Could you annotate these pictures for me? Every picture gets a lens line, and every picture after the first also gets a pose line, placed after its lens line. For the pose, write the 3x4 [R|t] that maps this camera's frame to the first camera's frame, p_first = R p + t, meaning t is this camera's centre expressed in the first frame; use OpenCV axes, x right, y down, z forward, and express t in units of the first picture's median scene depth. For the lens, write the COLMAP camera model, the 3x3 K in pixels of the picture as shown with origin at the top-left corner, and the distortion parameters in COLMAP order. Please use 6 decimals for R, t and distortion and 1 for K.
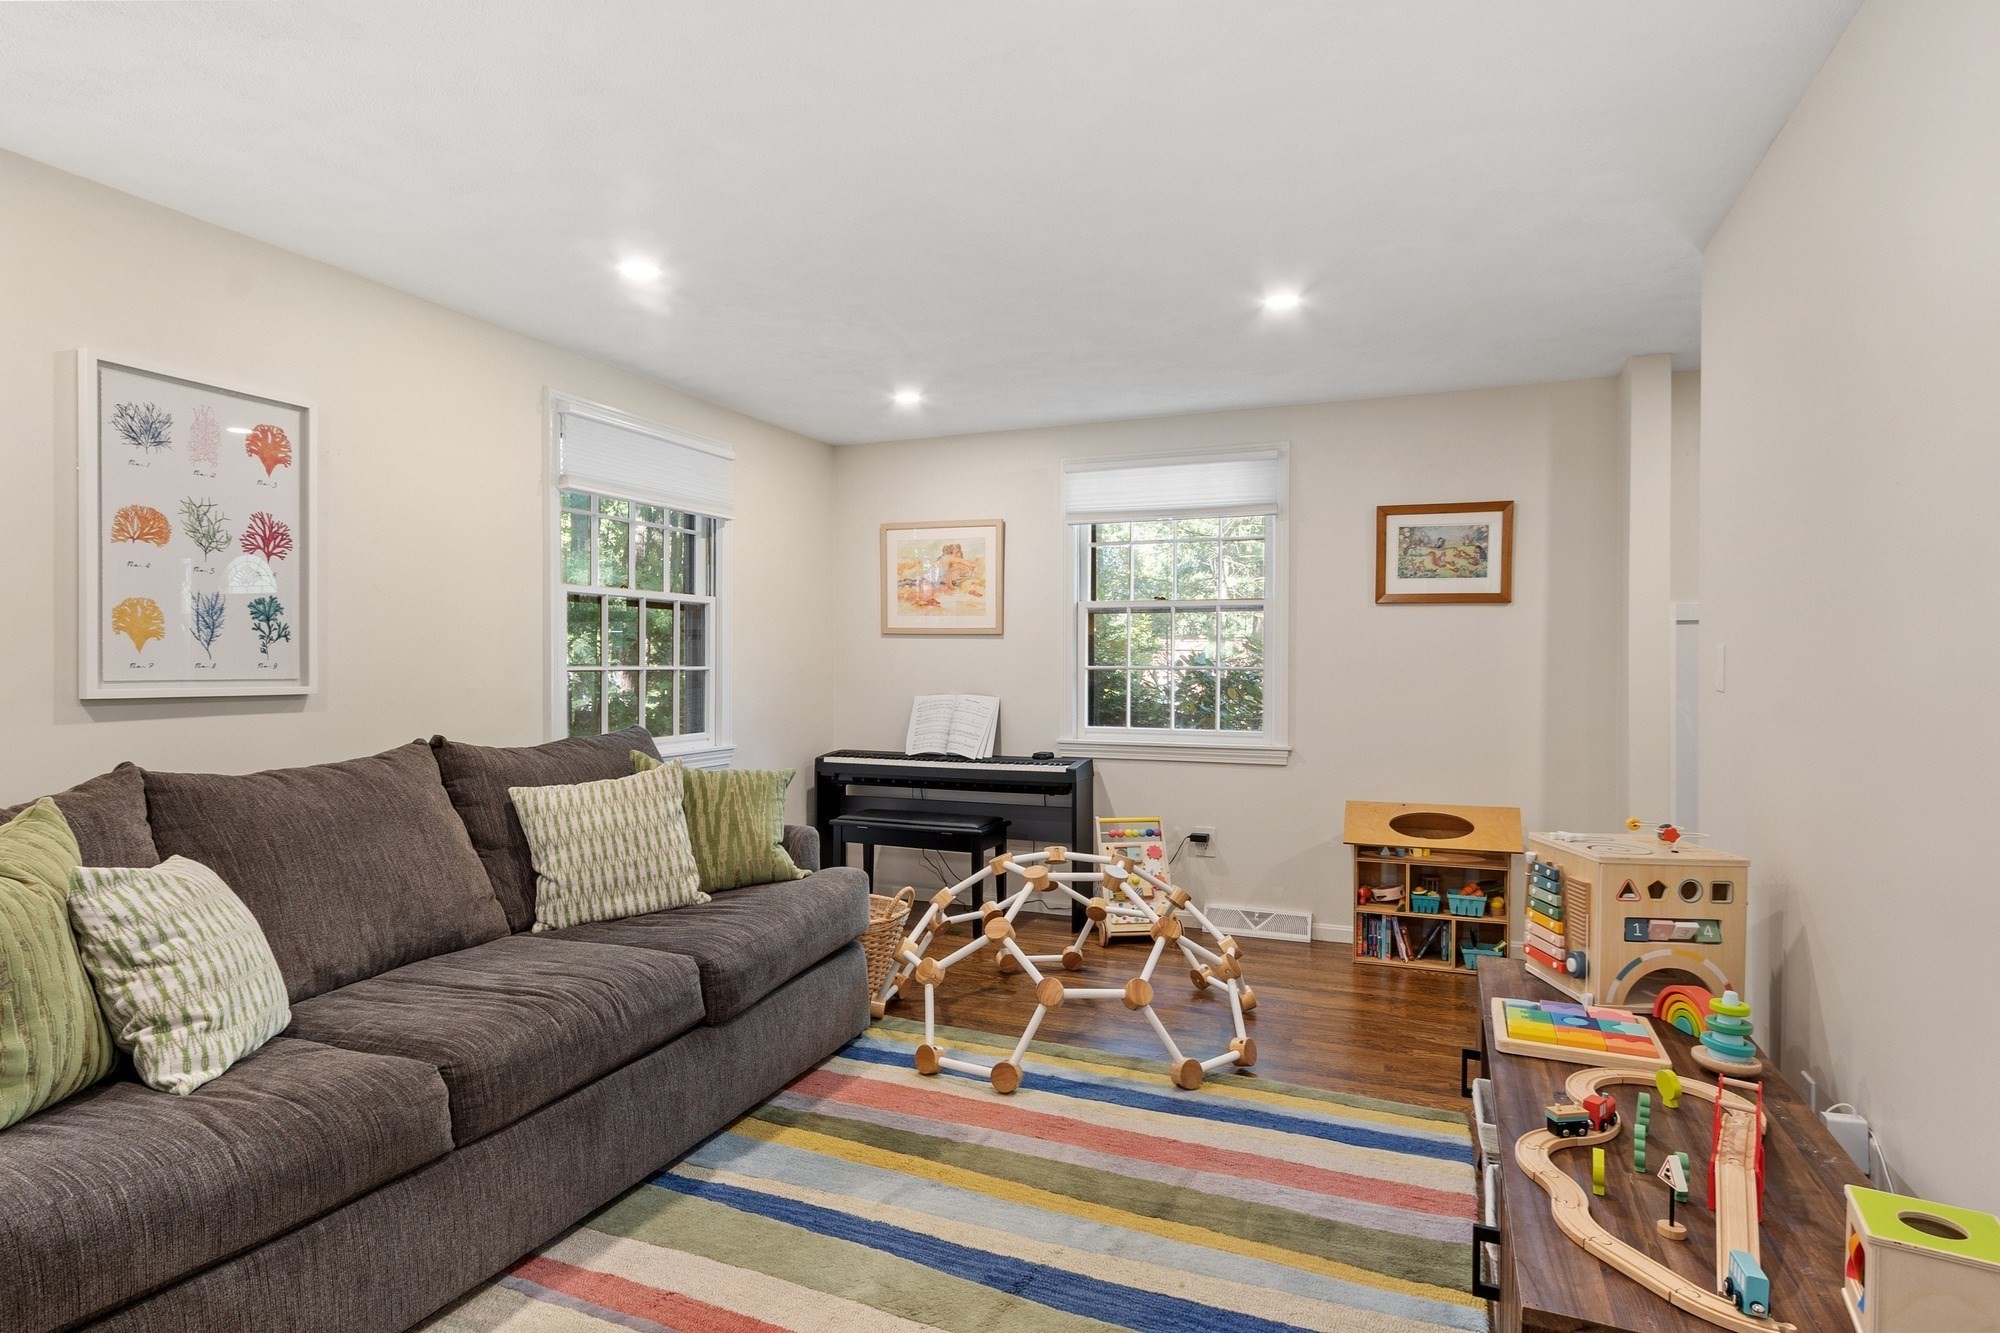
lens RADIAL K [[1018.8, 0, 1010.7], [0, 1018.8, 650.3], [0, 0, 1]] dist [0.004131, 0.001054]
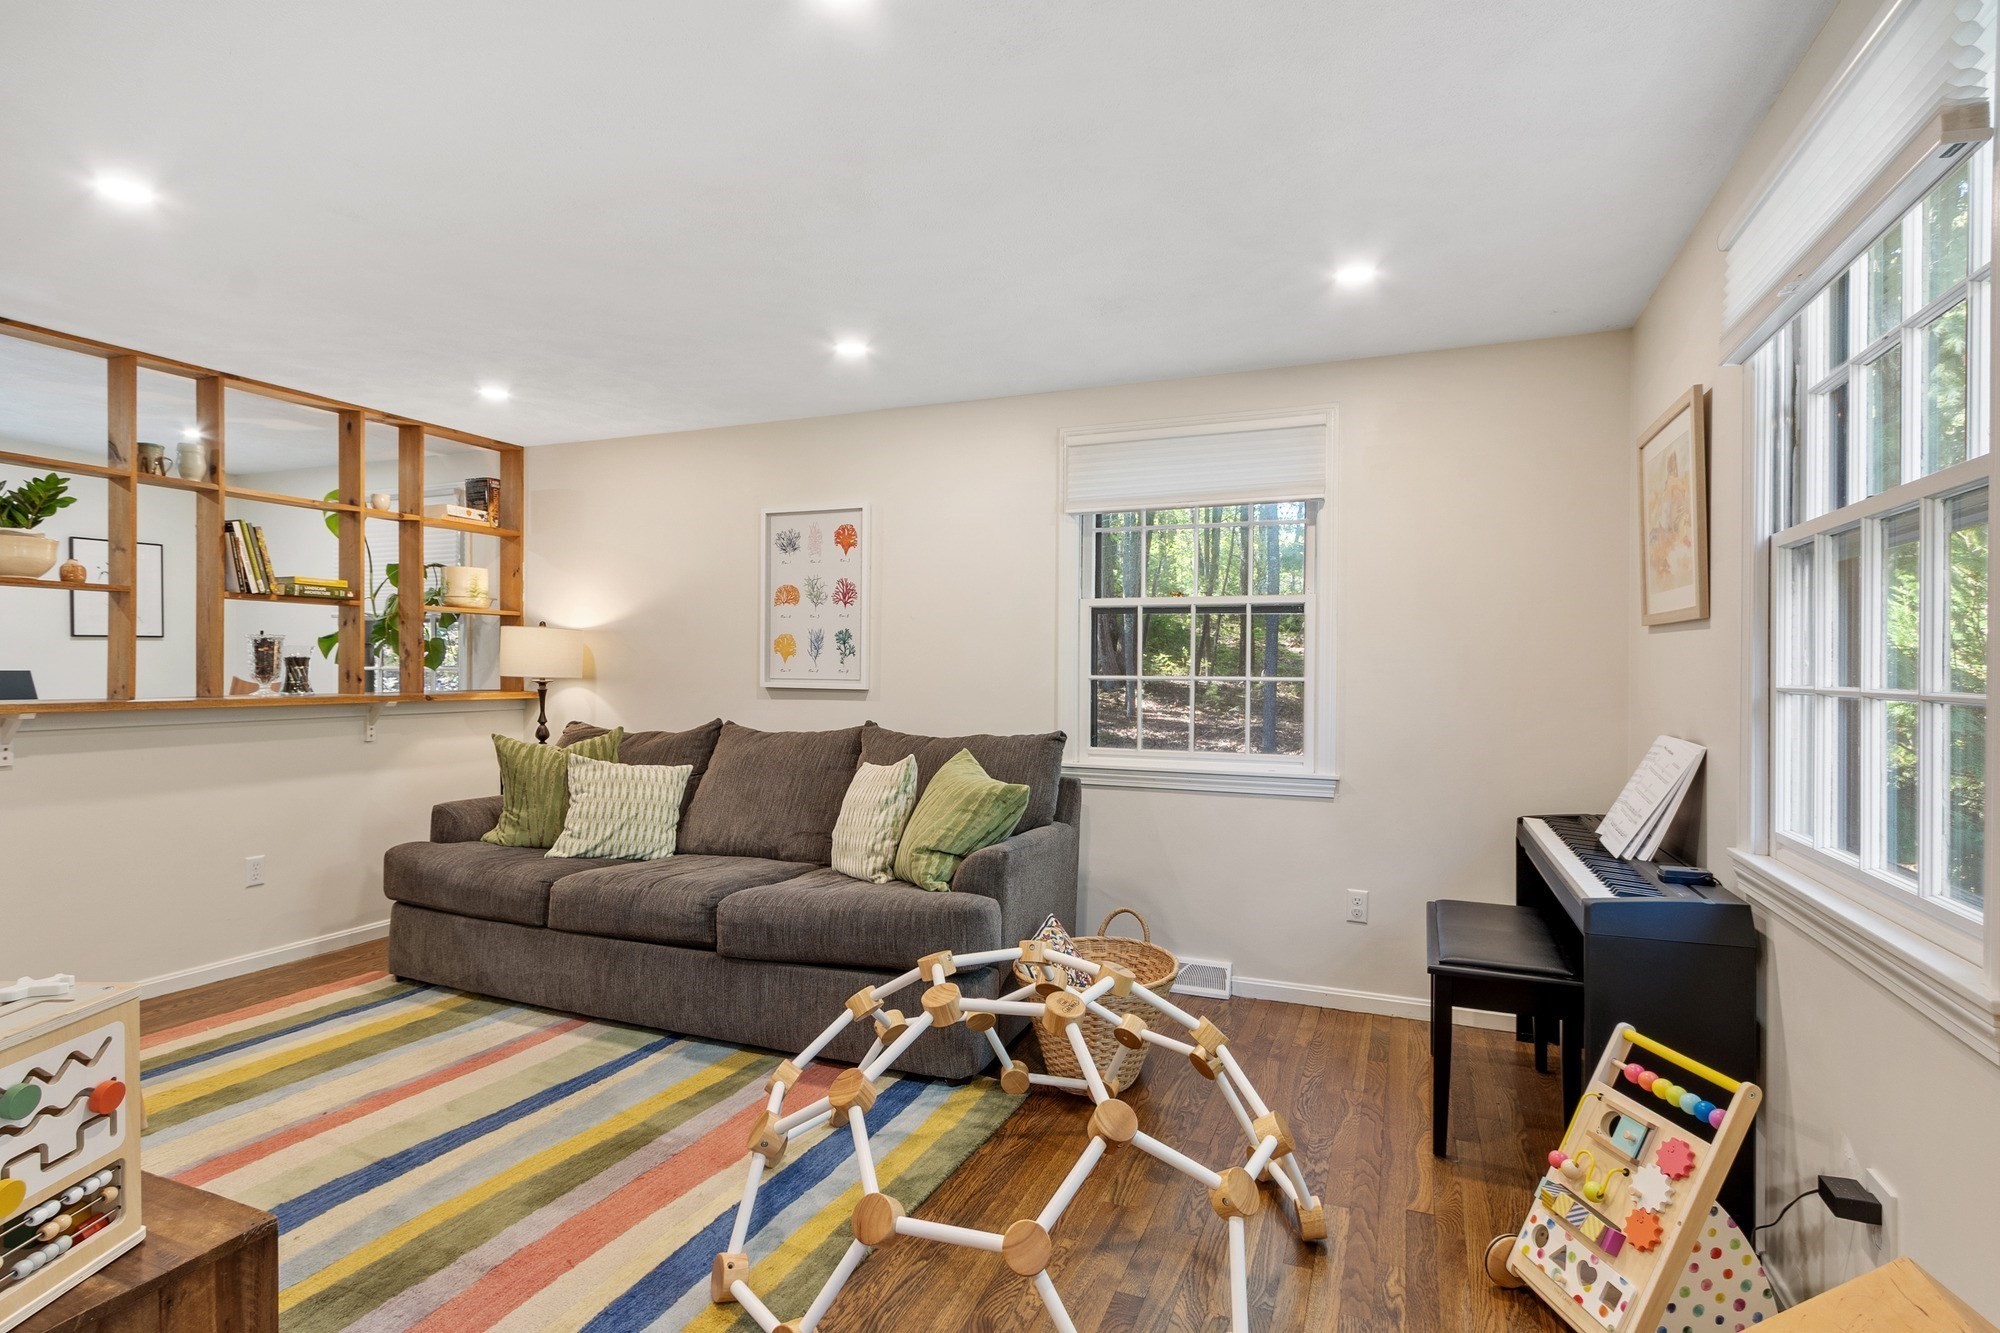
lens RADIAL K [[997.9, 0, 1000.0], [0, 997.9, 666.5], [0, 0, 1]] dist [-0.002510, -0.001124]
pose [[0.007636, -0.003513, -0.999965, 0.890436], [0.005093, 0.999981, -0.003474, 0.014728], [0.999958, -0.005066, 0.007654, 1.255763]]
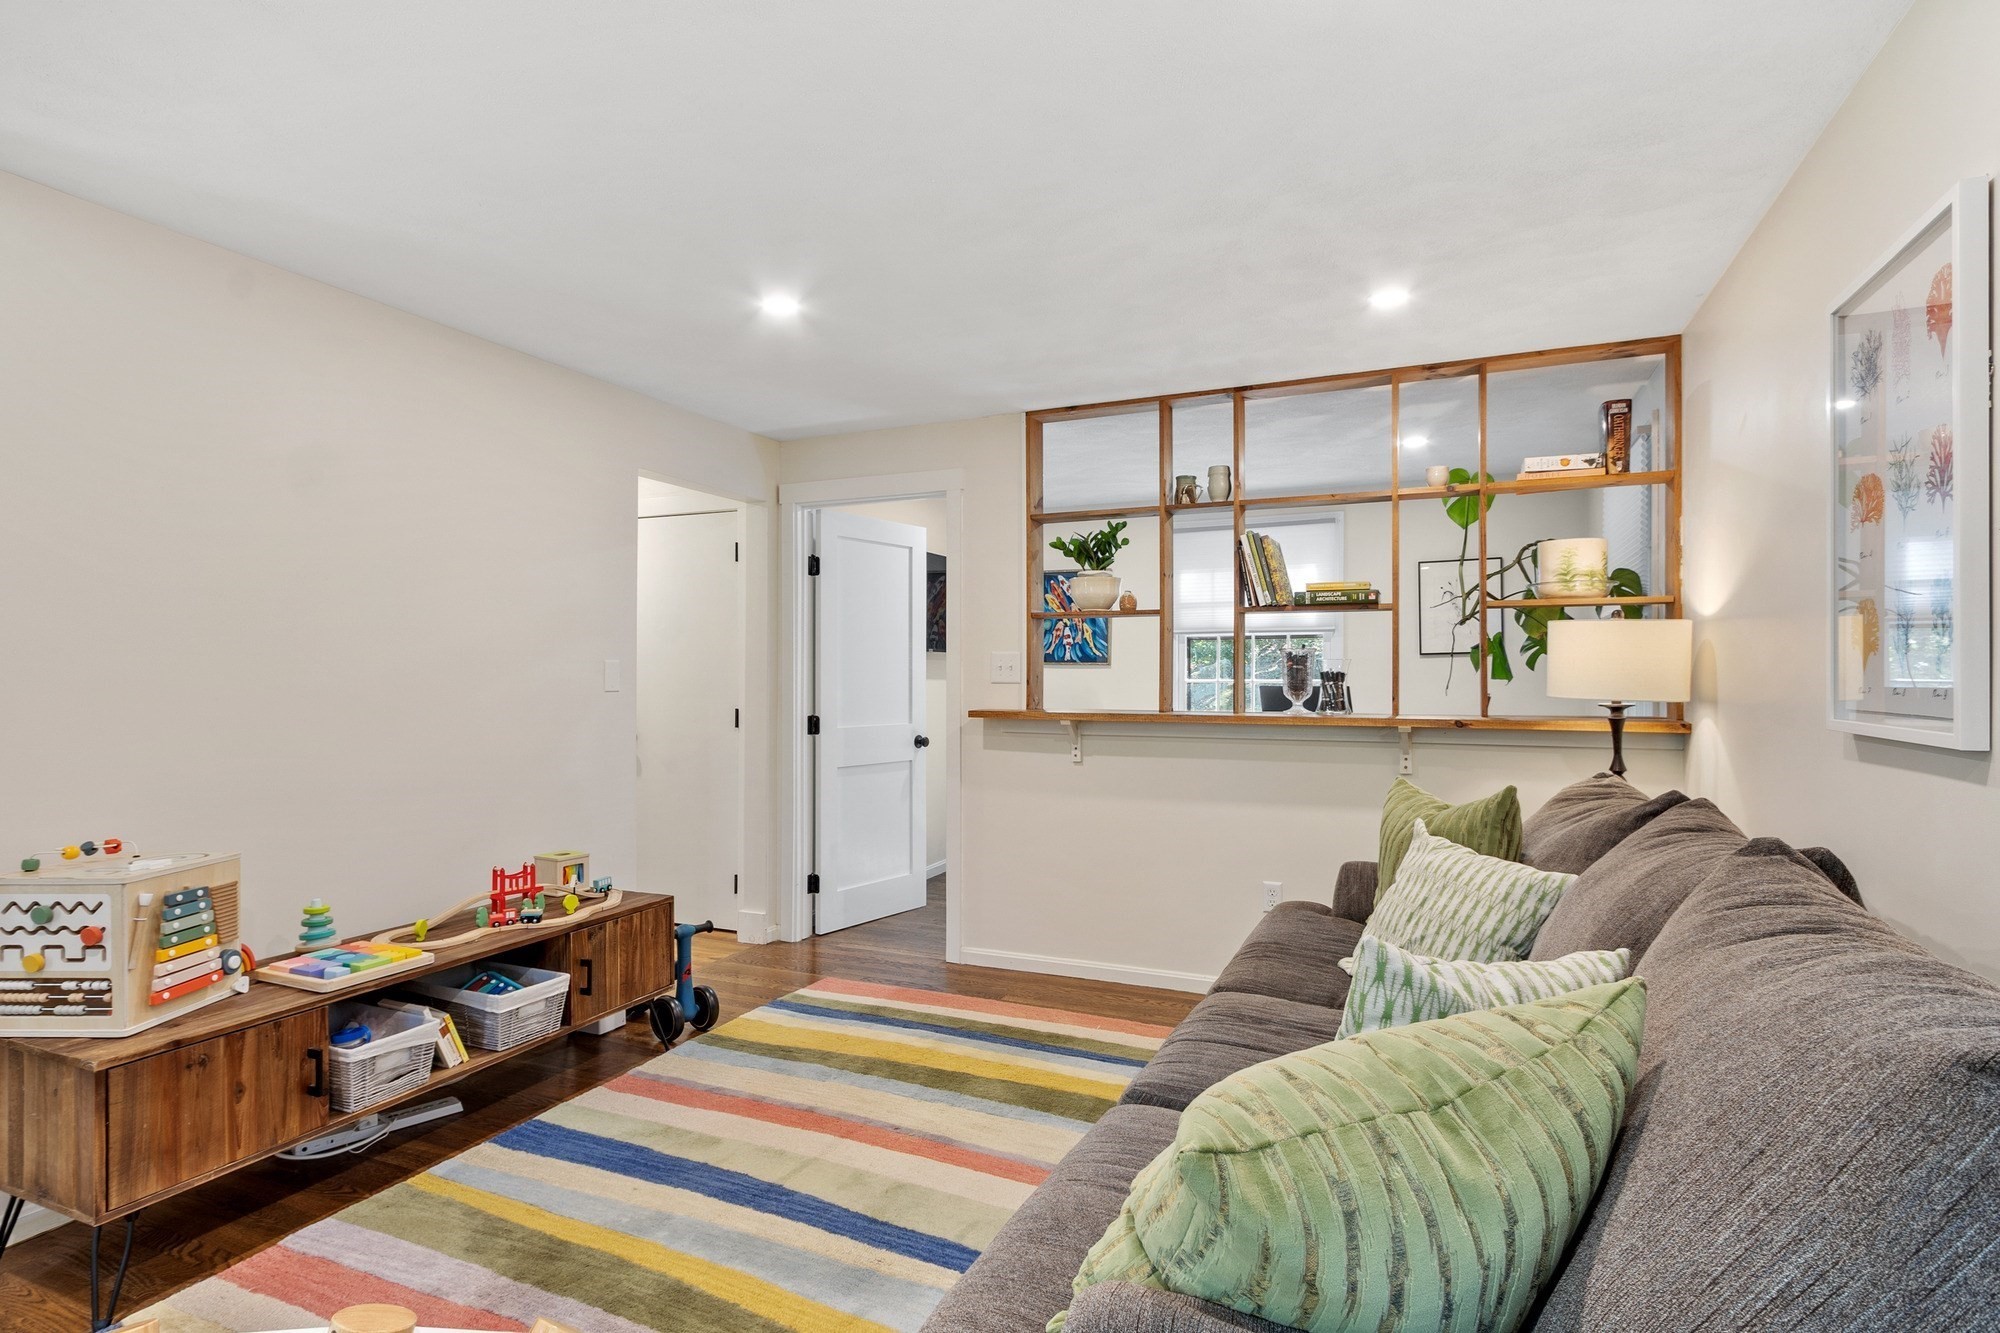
lens RADIAL K [[1010.2, 0, 987.2], [0, 1010.2, 678.9], [0, 0, 1]] dist [0.001463, -0.000117]
pose [[-0.999757, -0.005449, 0.021351, -0.215644], [-0.005702, 0.999914, -0.011811, 0.018060], [-0.021284, -0.011930, -0.999702, 1.591790]]
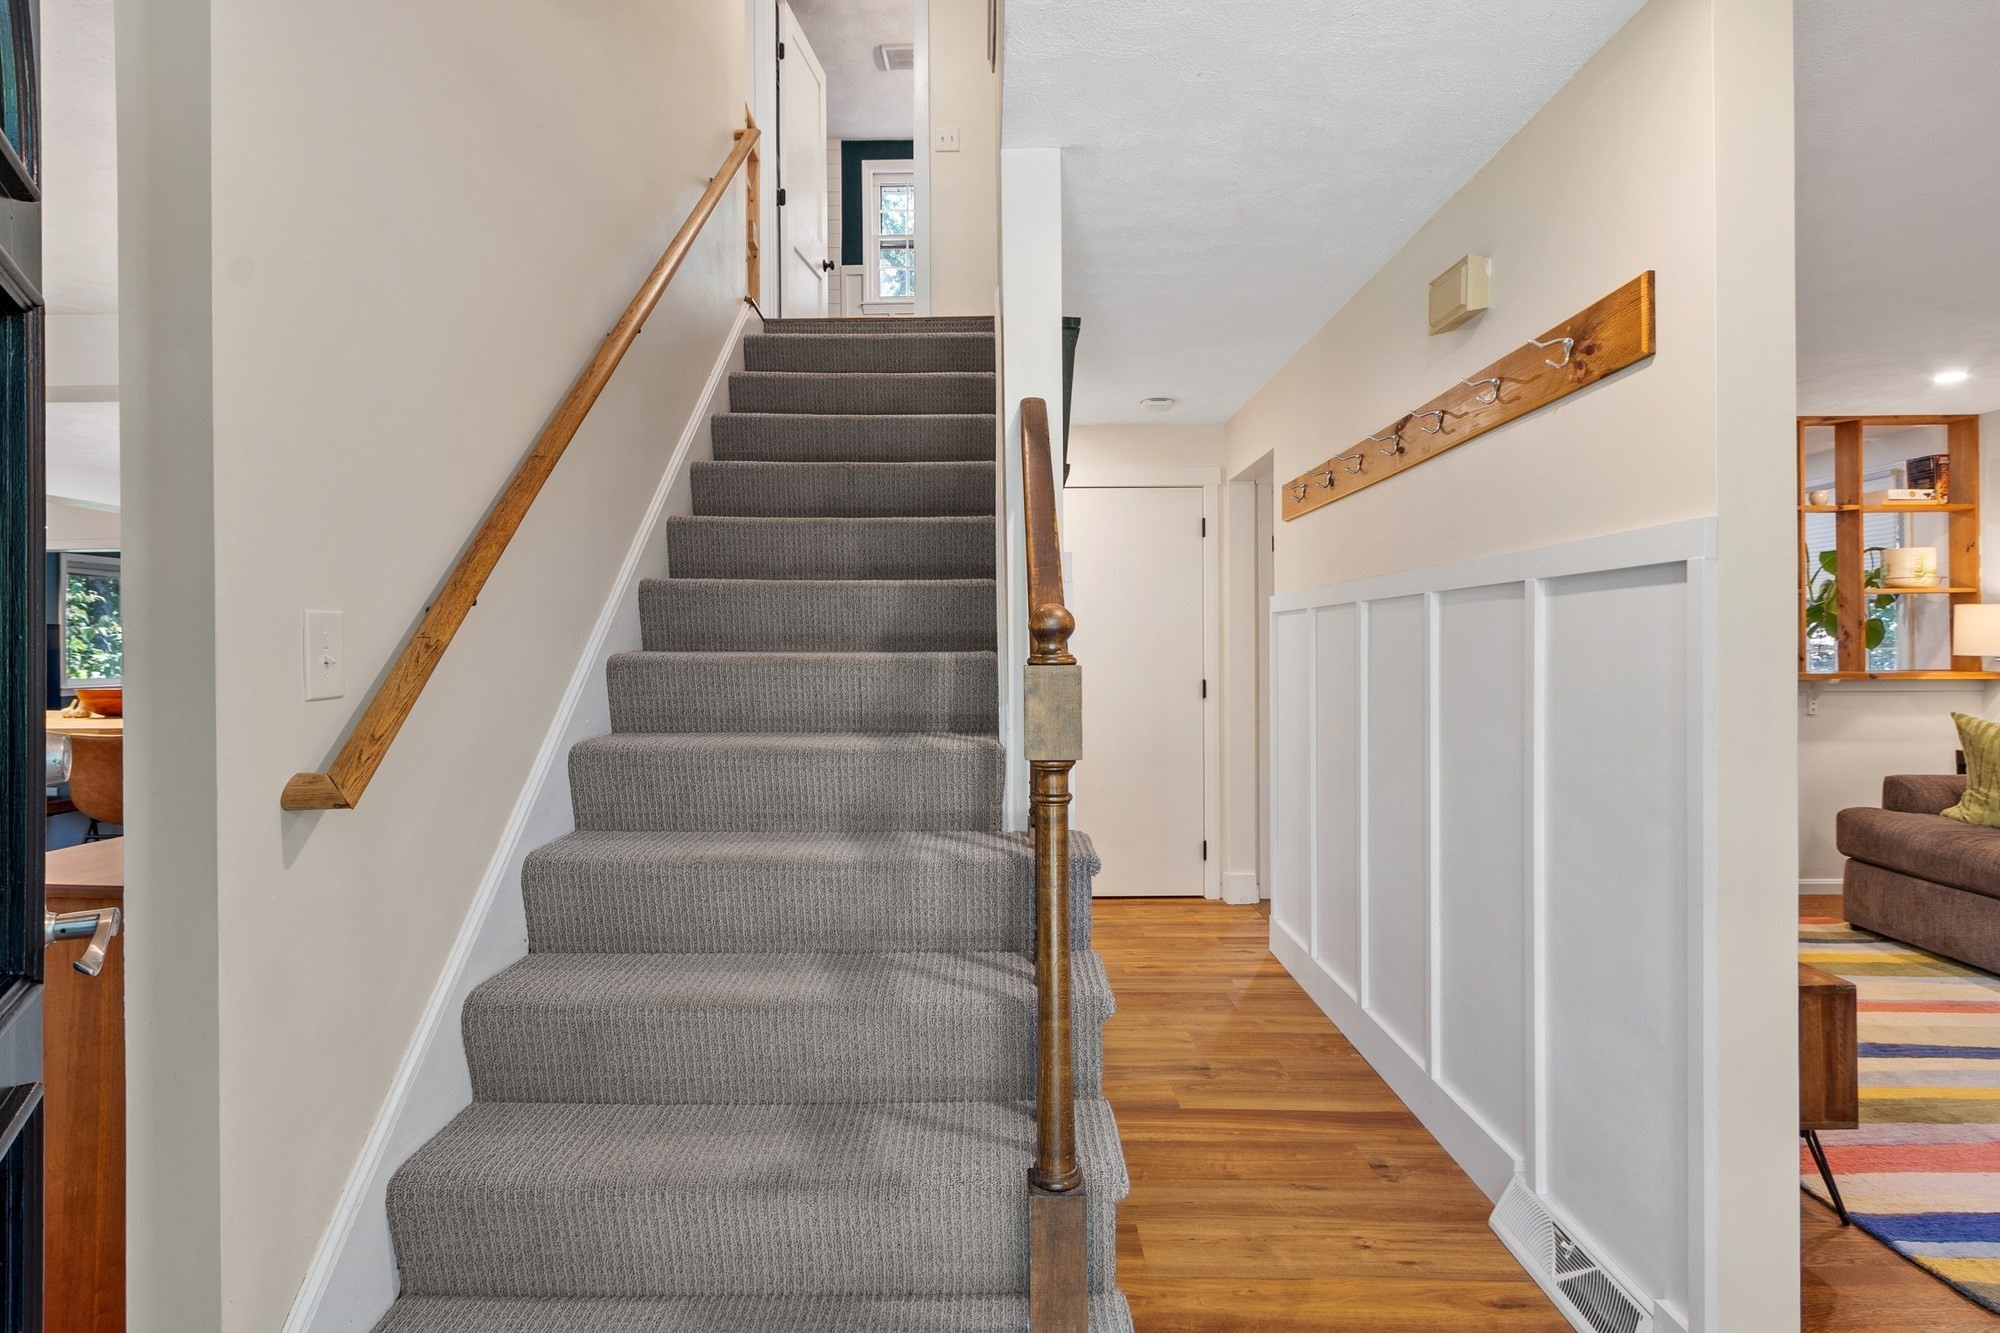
lens RADIAL K [[1018.8, 0, 1010.7], [0, 1018.8, 650.3], [0, 0, 1]] dist [0.004131, 0.001054]
pose [[-0.923081, 0.004495, -0.384580, 1.317082], [0.009711, 0.999885, -0.011622, 0.016752], [0.384484, -0.014463, -0.923019, 1.396374]]
